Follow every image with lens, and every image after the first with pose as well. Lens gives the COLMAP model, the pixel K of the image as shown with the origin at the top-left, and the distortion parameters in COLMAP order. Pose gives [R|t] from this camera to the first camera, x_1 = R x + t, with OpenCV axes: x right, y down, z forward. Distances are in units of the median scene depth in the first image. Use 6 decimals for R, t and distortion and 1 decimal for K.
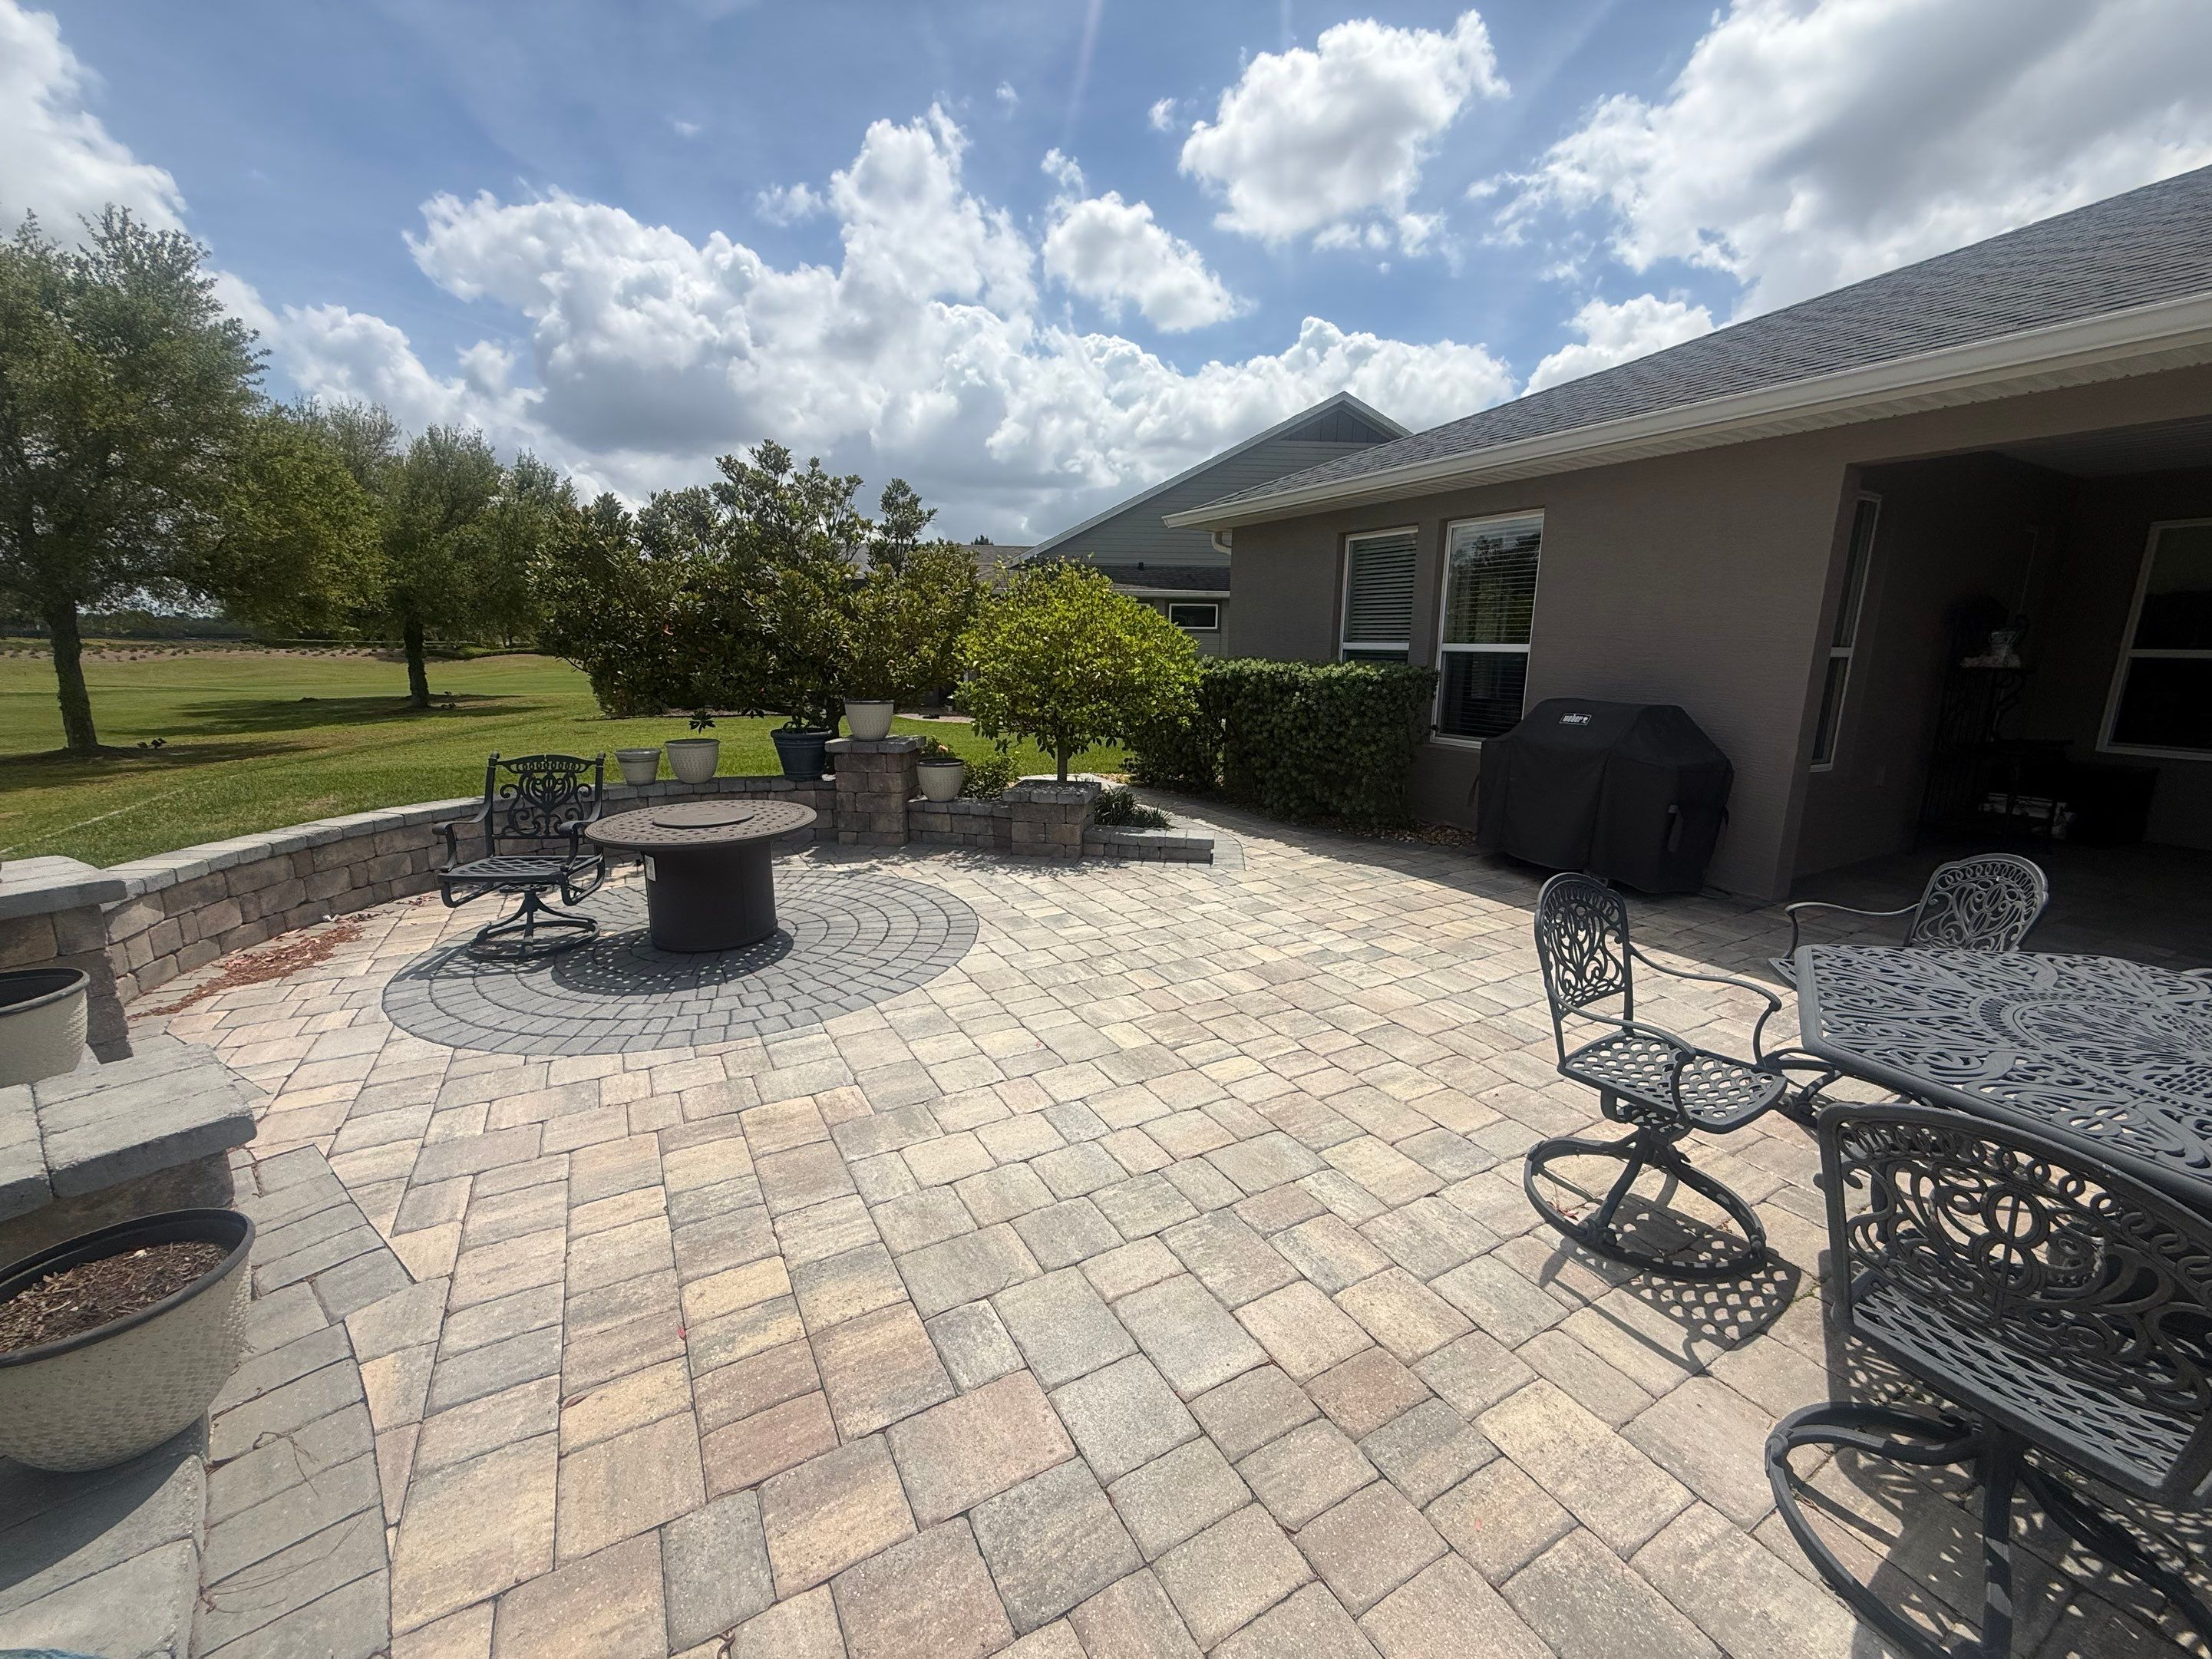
lens RADIAL K [[885.3, 0, 1106.0], [0, 885.3, 829.5], [0, 0, 1]] dist [-0.000309, -0.000063]
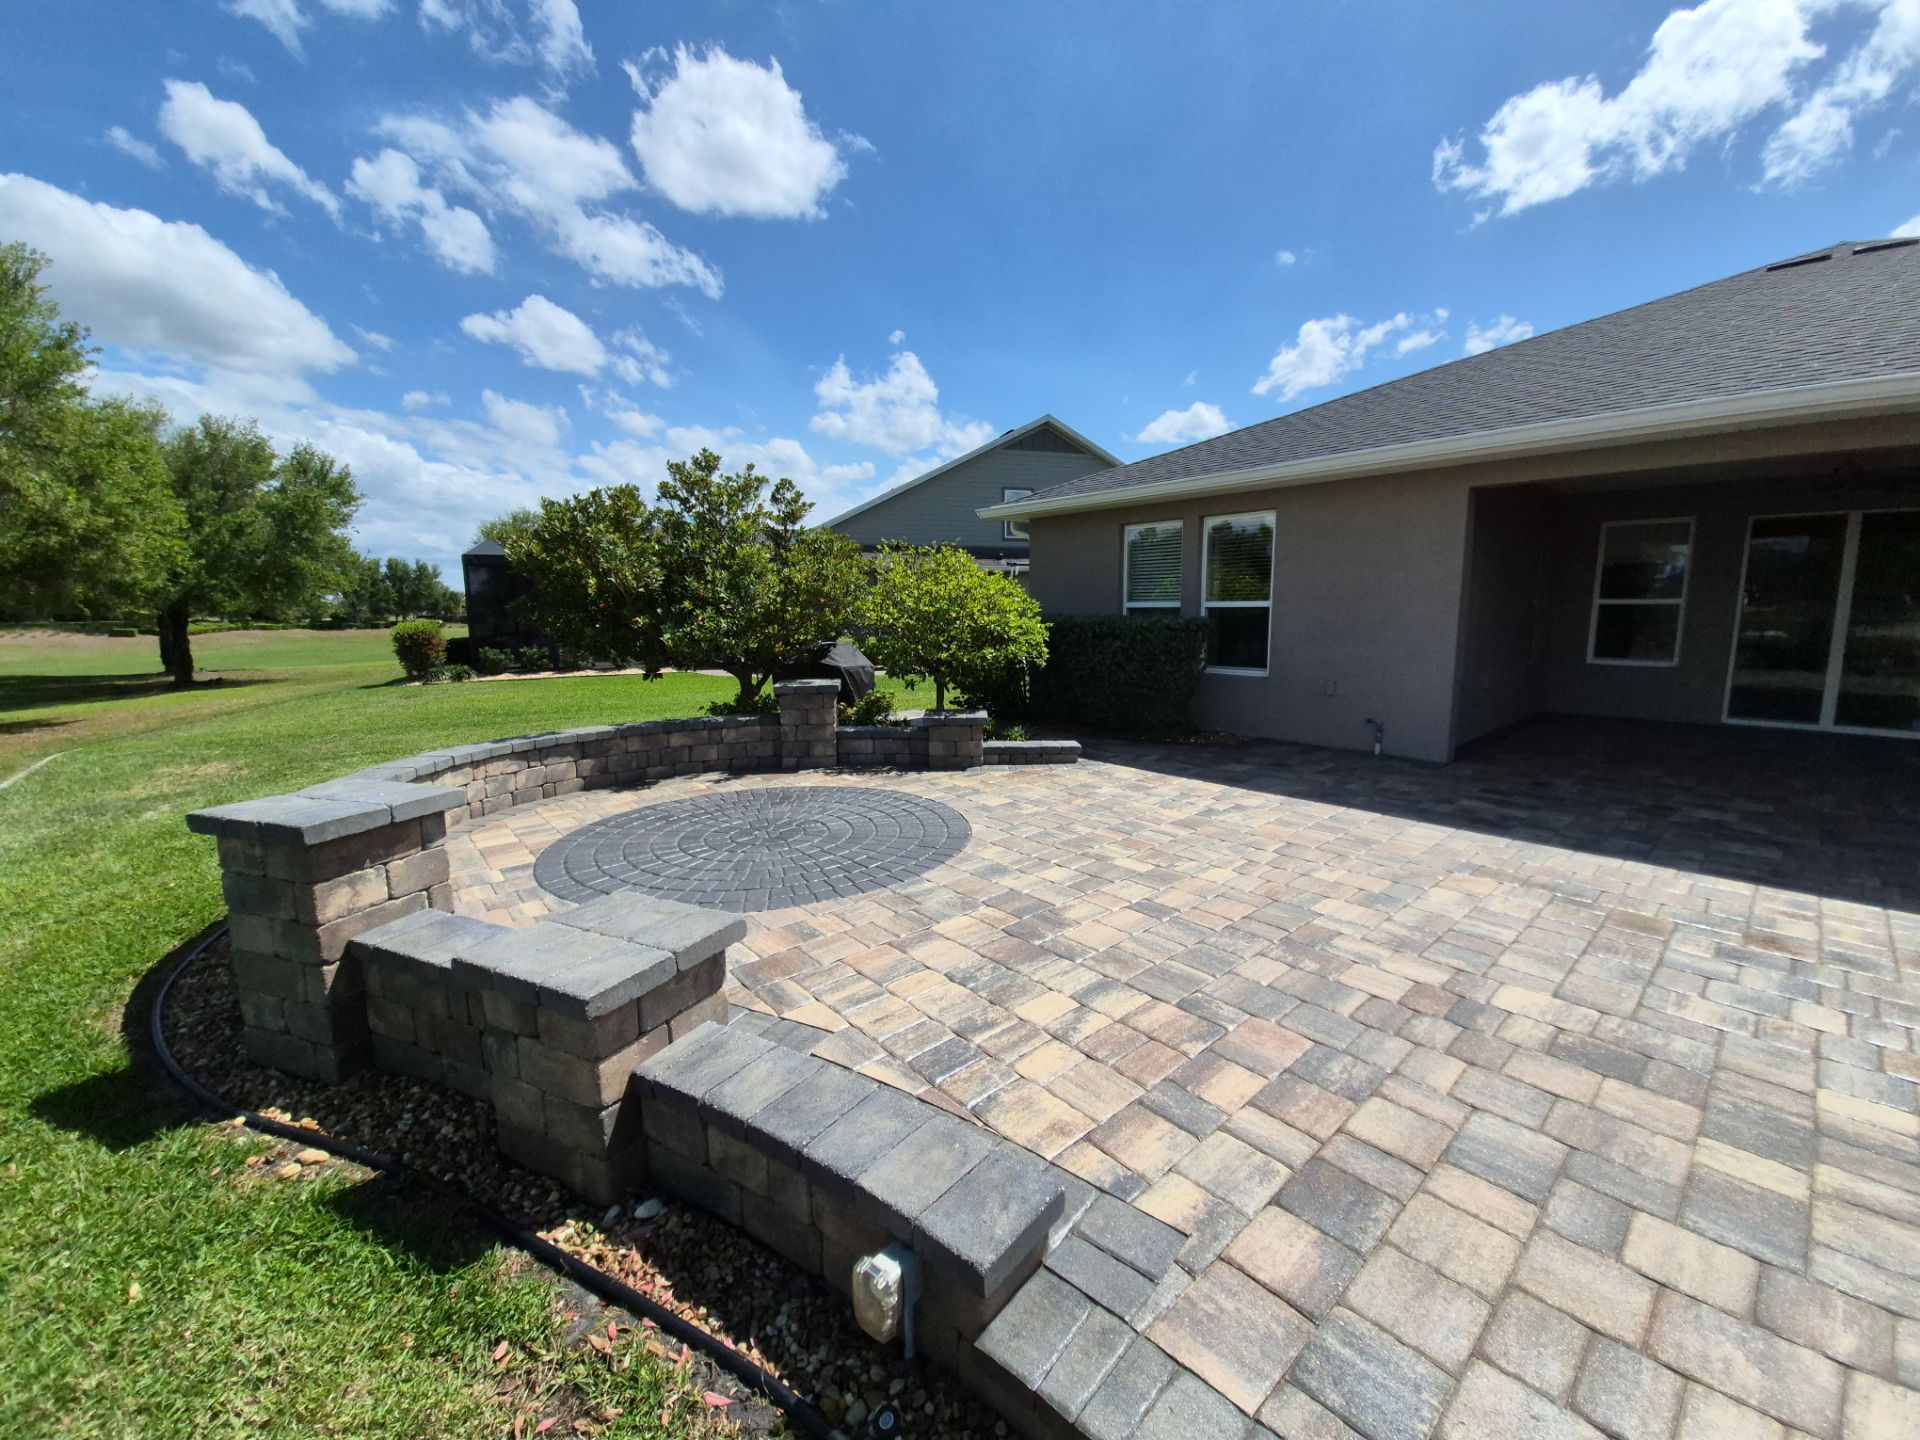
lens RADIAL K [[762.1, 0, 983.3], [0, 762.1, 713.6], [0, 0, 1]] dist [-0.010613, -0.000236]
pose [[0.977456, -0.045767, 0.206118, -0.226573], [0.059849, 0.996242, -0.062611, 0.022730], [-0.202477, 0.073536, 0.976522, -0.095797]]
